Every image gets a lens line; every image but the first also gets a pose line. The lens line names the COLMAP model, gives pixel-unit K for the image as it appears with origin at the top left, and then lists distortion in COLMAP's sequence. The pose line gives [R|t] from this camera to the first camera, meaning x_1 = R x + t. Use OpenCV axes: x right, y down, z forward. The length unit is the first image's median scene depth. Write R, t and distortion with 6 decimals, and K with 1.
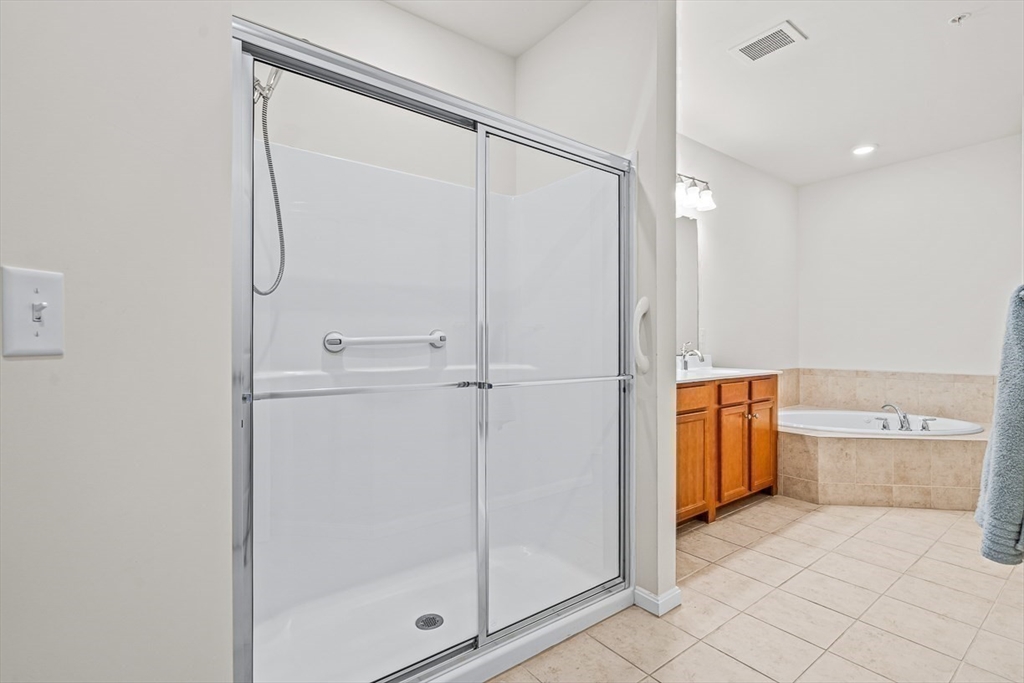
lens RADIAL K [[476.1, 0, 512.0], [0, 476.1, 341.5], [0, 0, 1]] dist [0.000690, 0.000044]
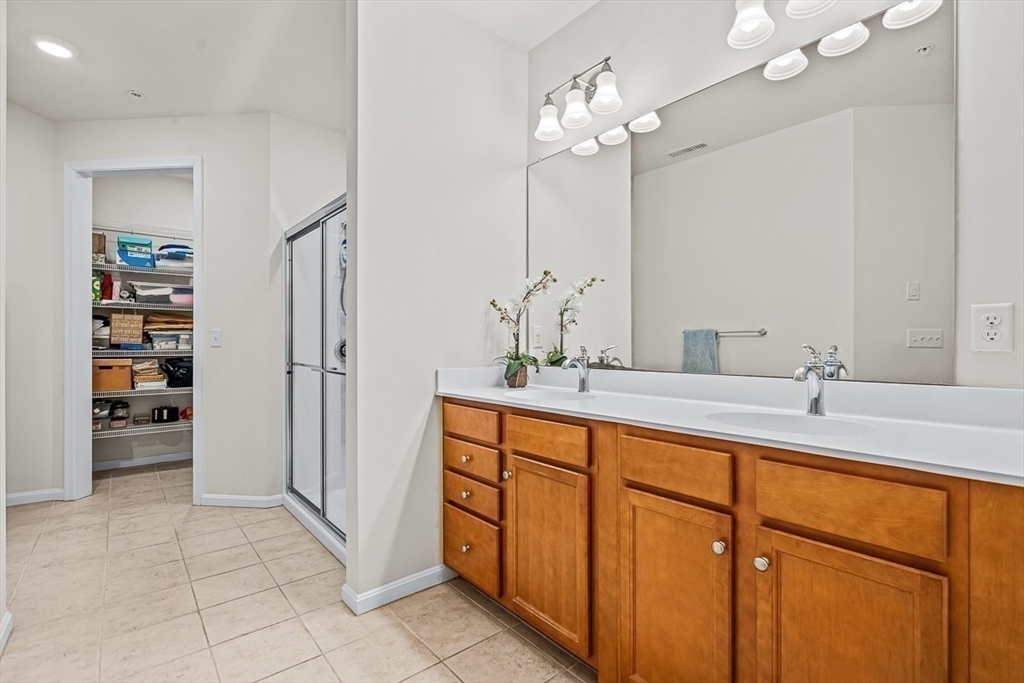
lens RADIAL K [[476.1, 0, 512.0], [0, 476.1, 341.5], [0, 0, 1]] dist [0.000690, 0.000044]
pose [[0.046089, -0.001897, -0.998936, 0.830989], [0.000128, 0.999998, -0.001893, -0.001776], [0.998937, -0.000040, 0.046089, 0.791136]]
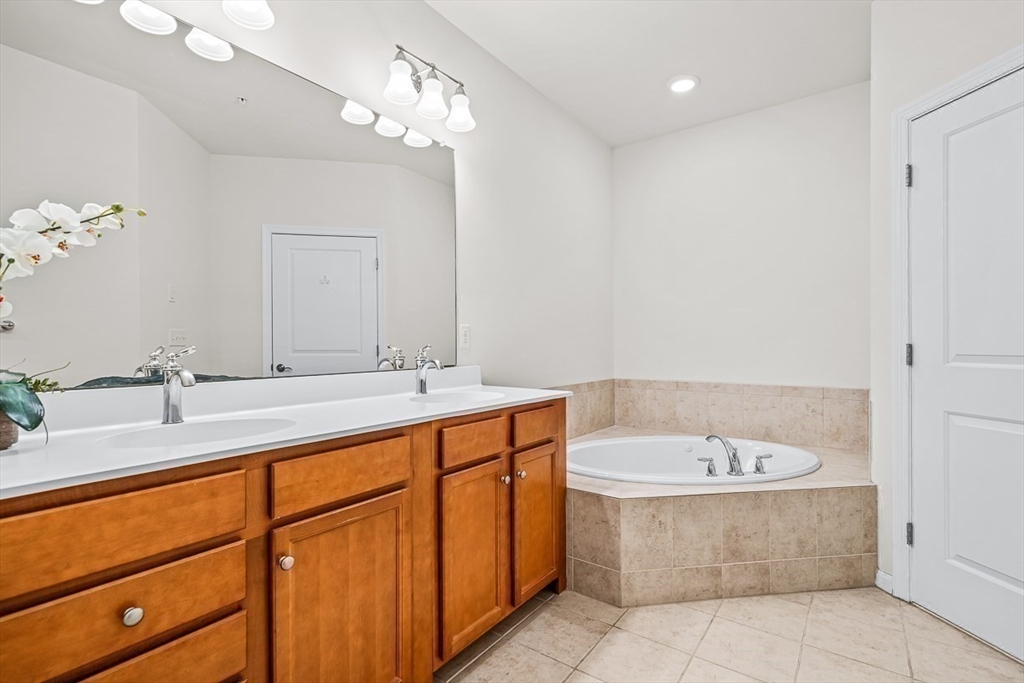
lens RADIAL K [[476.1, 0, 512.0], [0, 476.1, 341.5], [0, 0, 1]] dist [0.000690, 0.000044]
pose [[0.959493, 0.001615, 0.281728, 0.332390], [0.000476, 0.999973, -0.007354, 0.000061], [-0.281732, 0.007190, 0.959466, 0.443367]]
